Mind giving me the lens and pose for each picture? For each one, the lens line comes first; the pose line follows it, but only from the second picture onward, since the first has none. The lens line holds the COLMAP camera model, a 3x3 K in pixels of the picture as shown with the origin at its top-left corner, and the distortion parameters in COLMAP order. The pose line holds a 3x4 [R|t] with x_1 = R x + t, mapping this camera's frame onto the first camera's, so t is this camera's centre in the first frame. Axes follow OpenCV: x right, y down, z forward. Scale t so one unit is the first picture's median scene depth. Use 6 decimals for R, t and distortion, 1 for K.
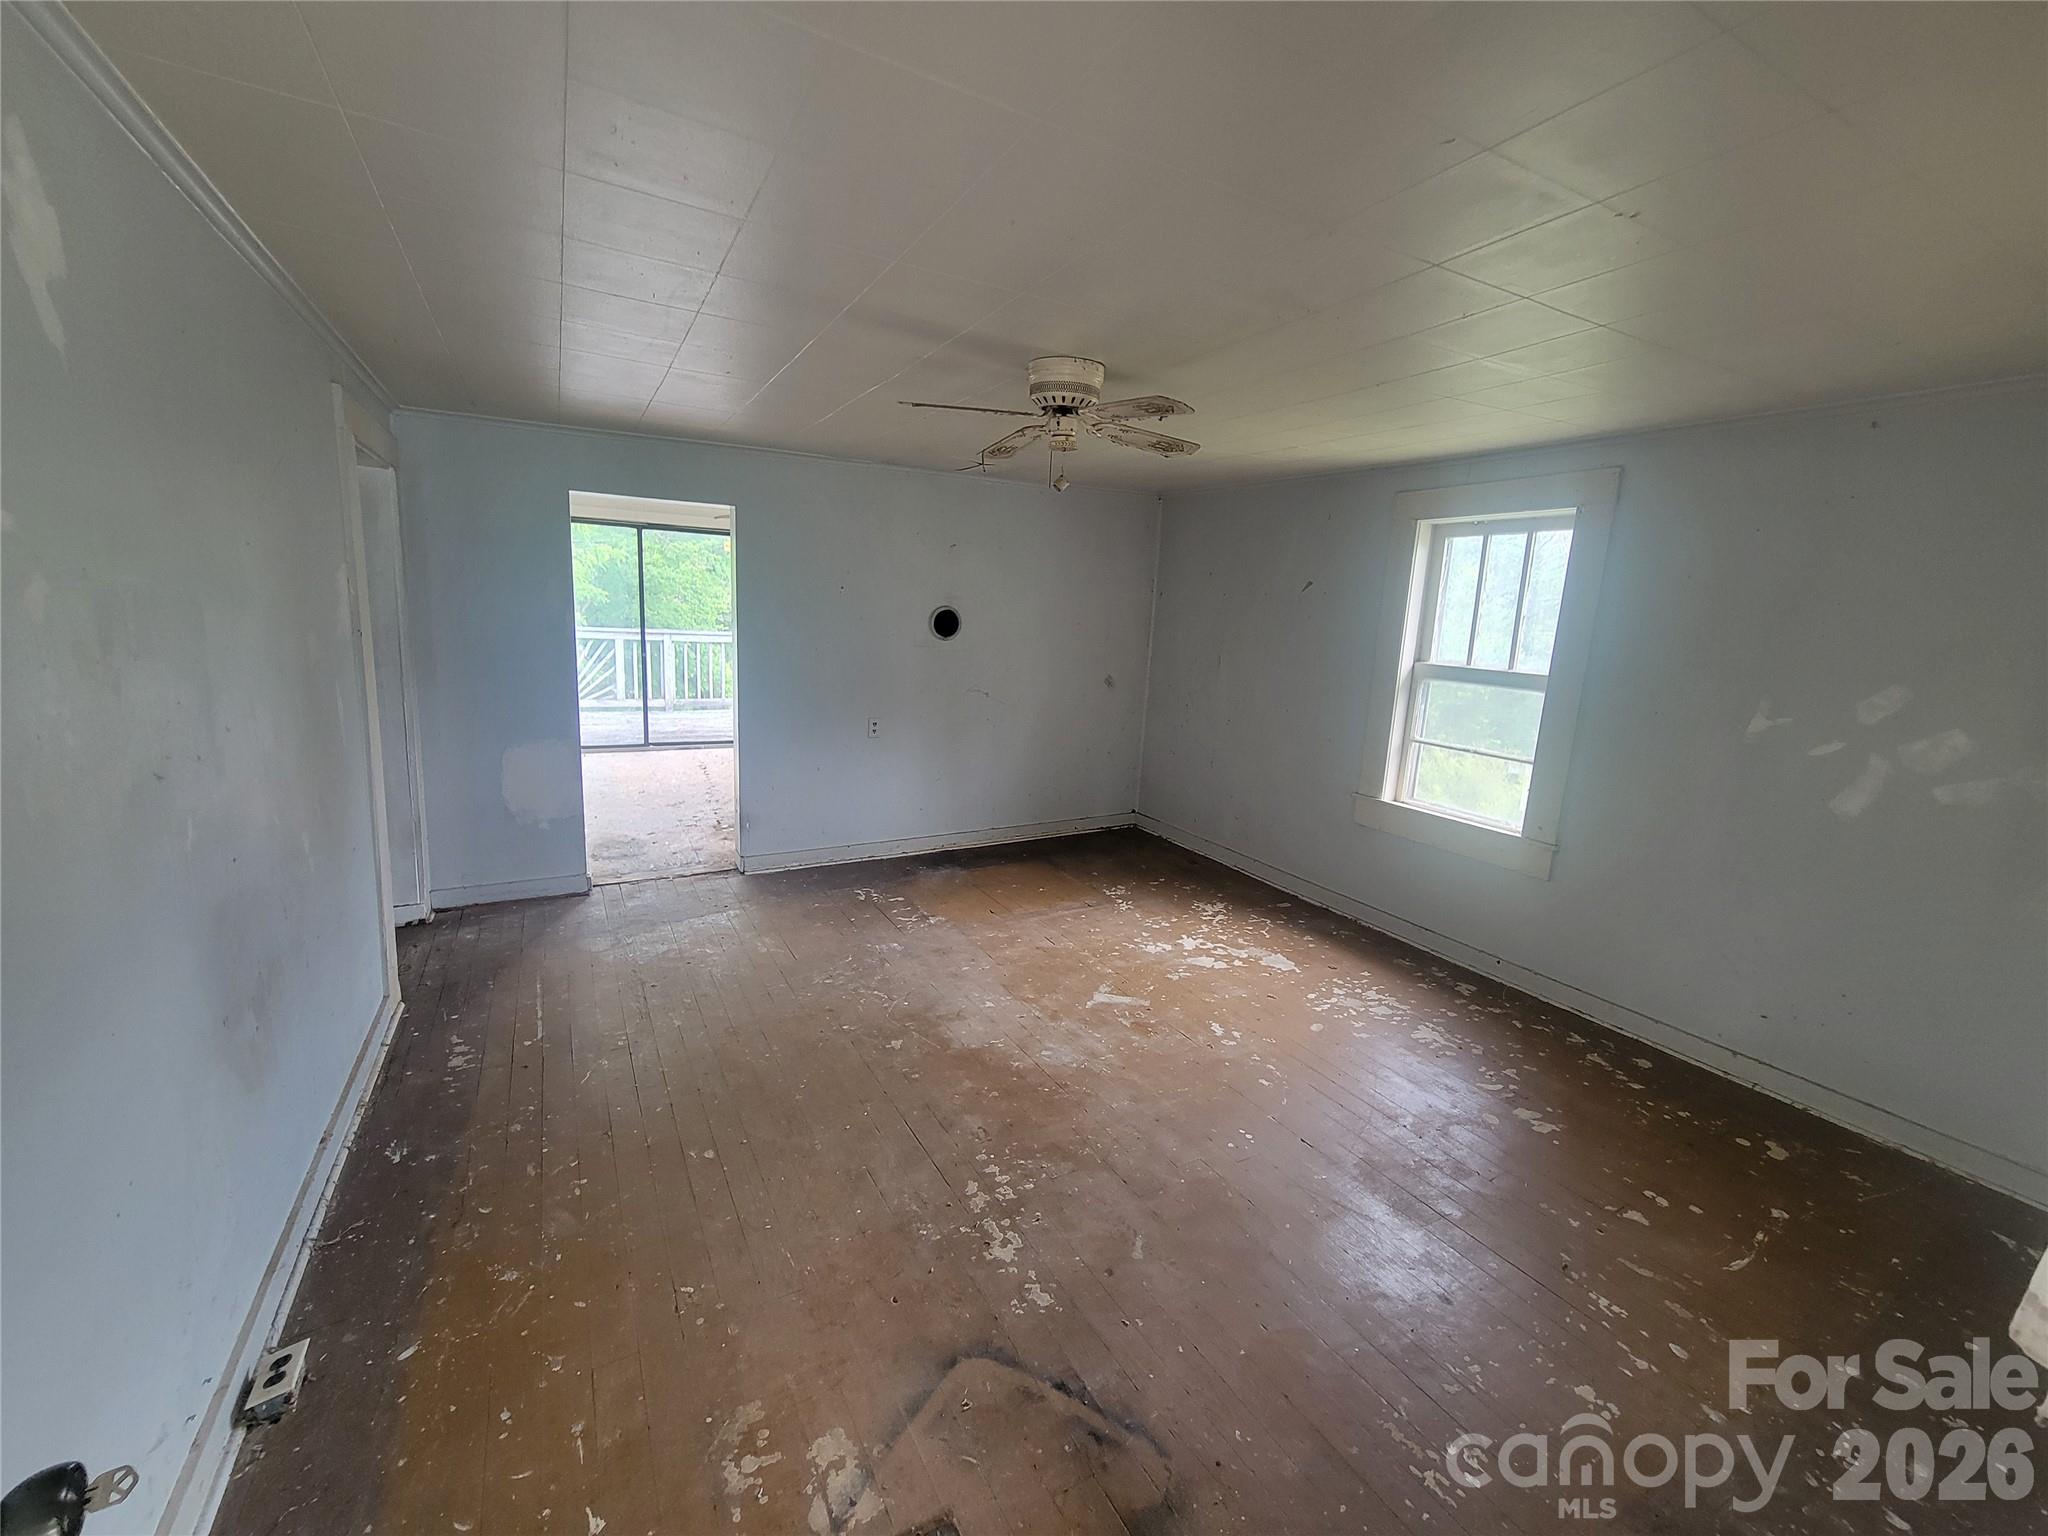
lens RADIAL K [[836.7, 0, 1018.5], [0, 836.7, 767.0], [0, 0, 1]] dist [-0.008407, 0.002226]
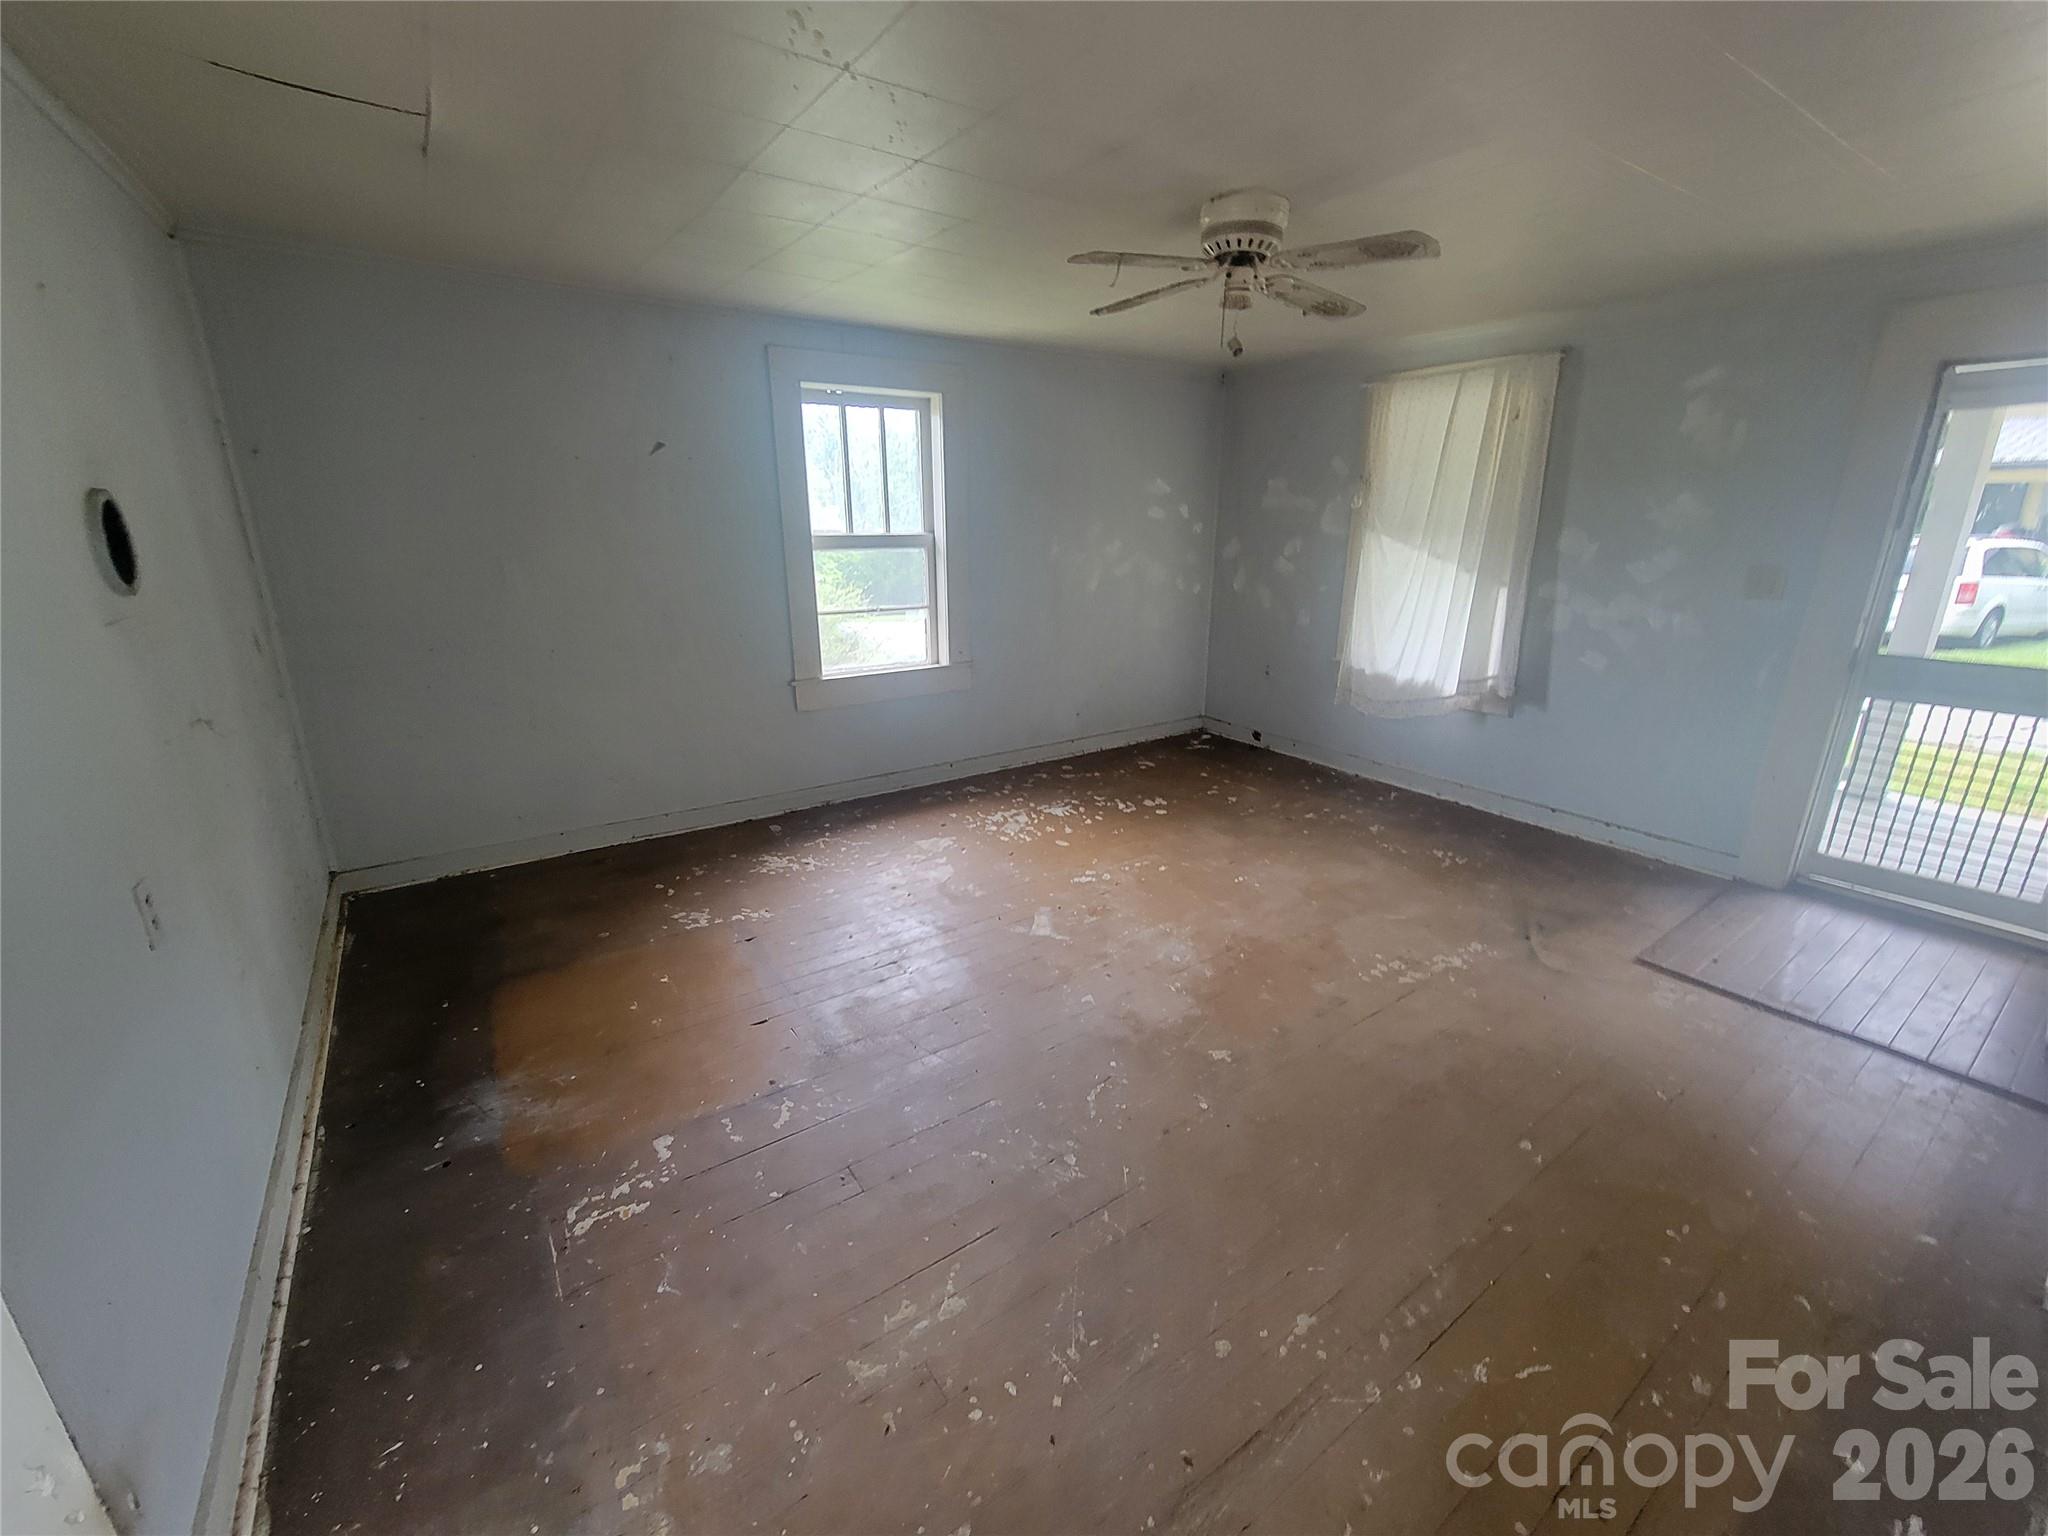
lens RADIAL K [[836.7, 0, 1032.5], [0, 836.7, 767.4], [0, 0, 1]] dist [-0.008407, 0.002226]
pose [[-0.109316, -0.341214, 0.933608, -0.632671], [0.177344, 0.917472, 0.356082, -0.196806], [-0.978059, 0.204495, -0.039782, 0.924943]]
